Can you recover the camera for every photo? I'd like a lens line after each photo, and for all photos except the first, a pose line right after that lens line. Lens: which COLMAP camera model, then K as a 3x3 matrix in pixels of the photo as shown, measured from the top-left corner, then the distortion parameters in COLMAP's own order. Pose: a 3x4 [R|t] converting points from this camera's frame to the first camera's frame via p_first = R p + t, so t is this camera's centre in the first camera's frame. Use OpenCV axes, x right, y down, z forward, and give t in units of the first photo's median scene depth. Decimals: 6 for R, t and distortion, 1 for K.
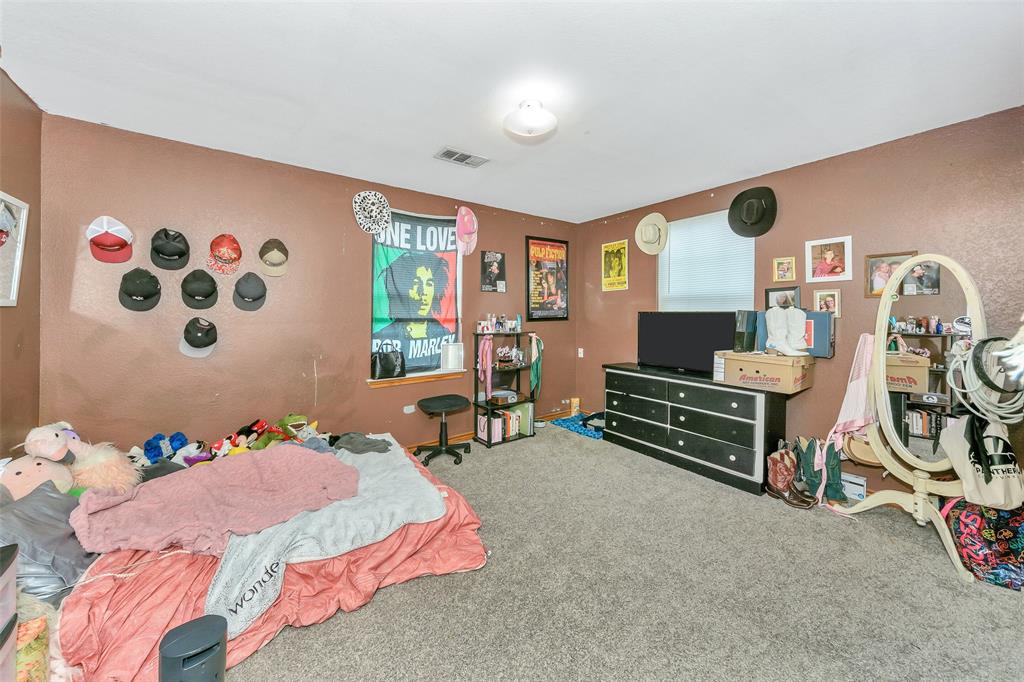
lens RADIAL K [[363.9, 0, 492.0], [0, 363.9, 311.7], [0, 0, 1]] dist [-0.000994, -0.005438]
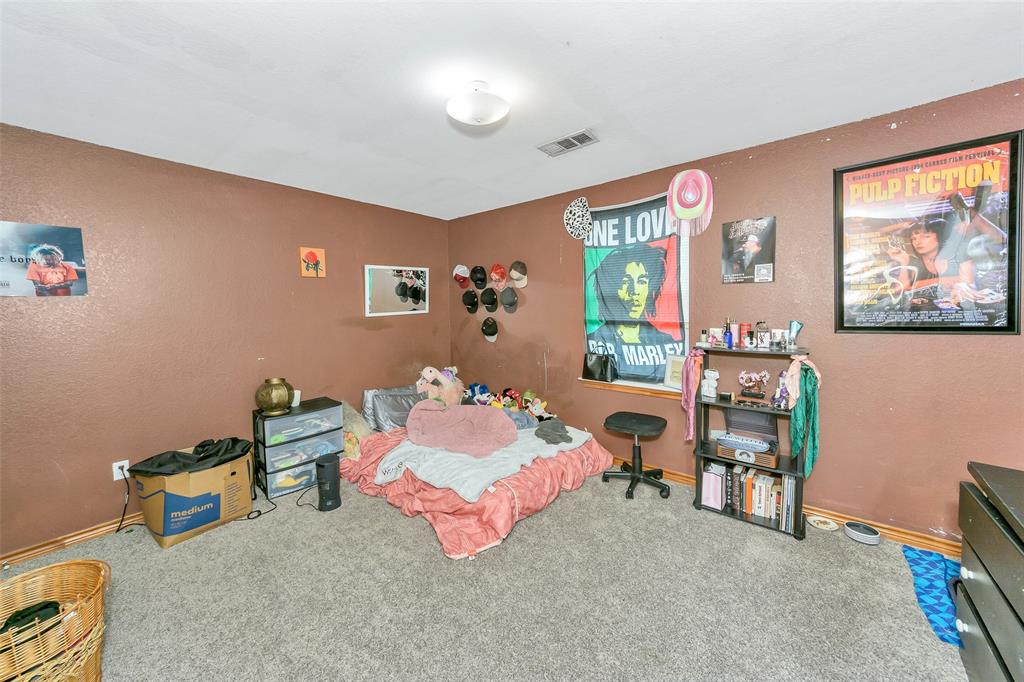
lens RADIAL K [[366.5, 0, 511.8], [0, 366.5, 319.5], [0, 0, 1]] dist [-0.001188, -0.000032]
pose [[0.259102, 0.029186, -0.965409, 0.585501], [0.014605, 0.999311, 0.034130, -0.020382], [0.965740, -0.022943, 0.258497, 0.486683]]
